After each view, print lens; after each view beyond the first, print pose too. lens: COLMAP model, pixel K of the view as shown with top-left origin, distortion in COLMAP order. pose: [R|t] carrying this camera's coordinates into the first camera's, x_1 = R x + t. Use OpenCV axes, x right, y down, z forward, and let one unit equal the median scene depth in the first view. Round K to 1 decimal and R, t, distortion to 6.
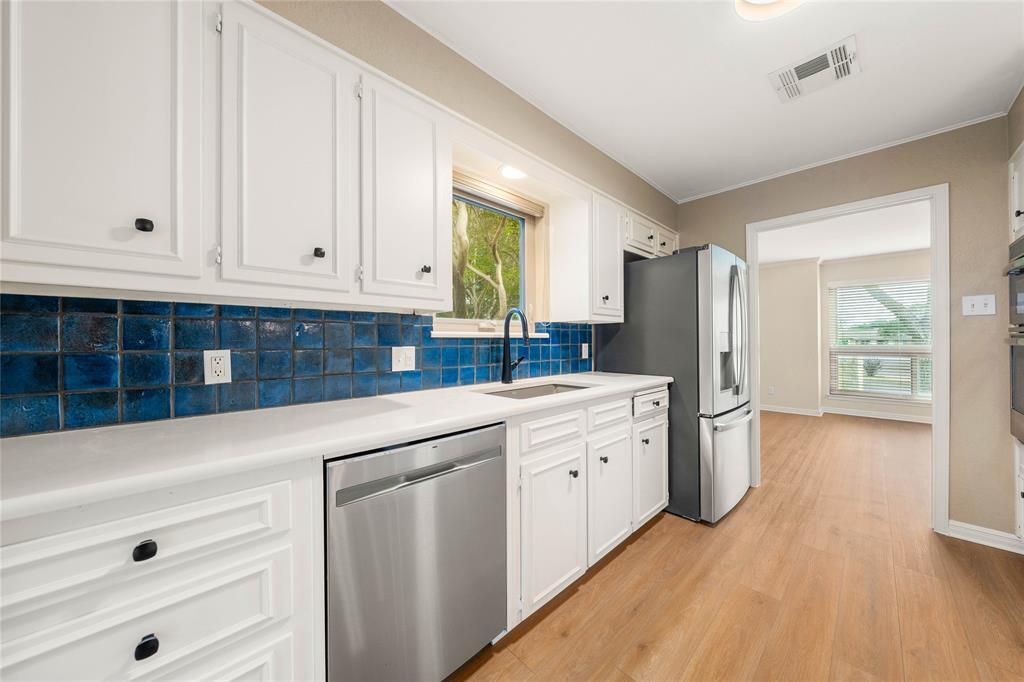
lens RADIAL K [[350.7, 0, 517.1], [0, 350.7, 339.3], [0, 0, 1]] dist [-0.002799, -0.000185]
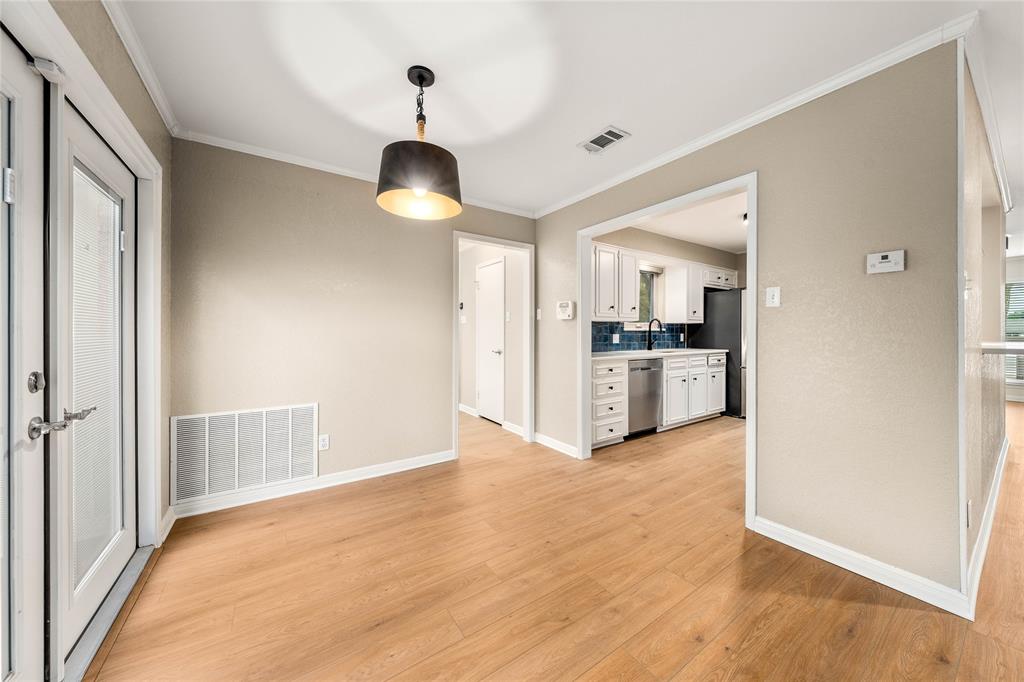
lens RADIAL K [[350.7, 0, 518.0], [0, 350.7, 334.6], [0, 0, 1]] dist [-0.002799, -0.000185]
pose [[0.983276, 0.004306, -0.182069, -0.467078], [-0.002165, 0.999926, 0.011958, -0.005086], [0.182107, -0.011363, 0.983213, -1.454060]]
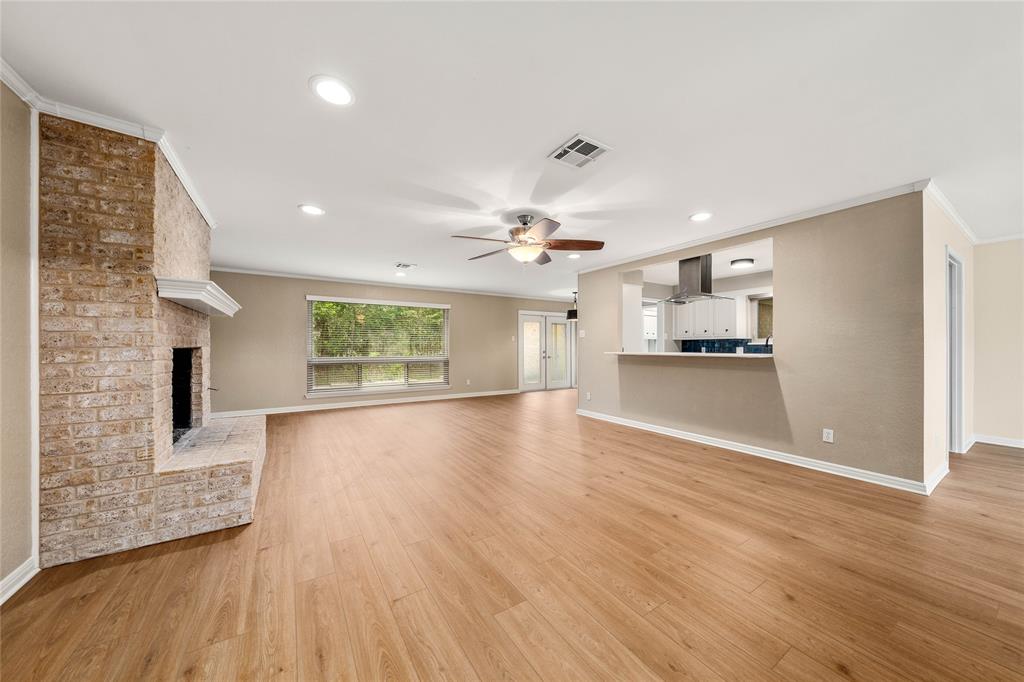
lens RADIAL K [[350.7, 0, 512.1], [0, 350.7, 347.5], [0, 0, 1]] dist [-0.002799, -0.000185]
pose [[-0.206793, 0.006354, -0.978364, 3.270482], [0.007368, 0.999961, 0.004937, -0.012172], [0.978357, -0.006187, -0.206831, -0.545573]]
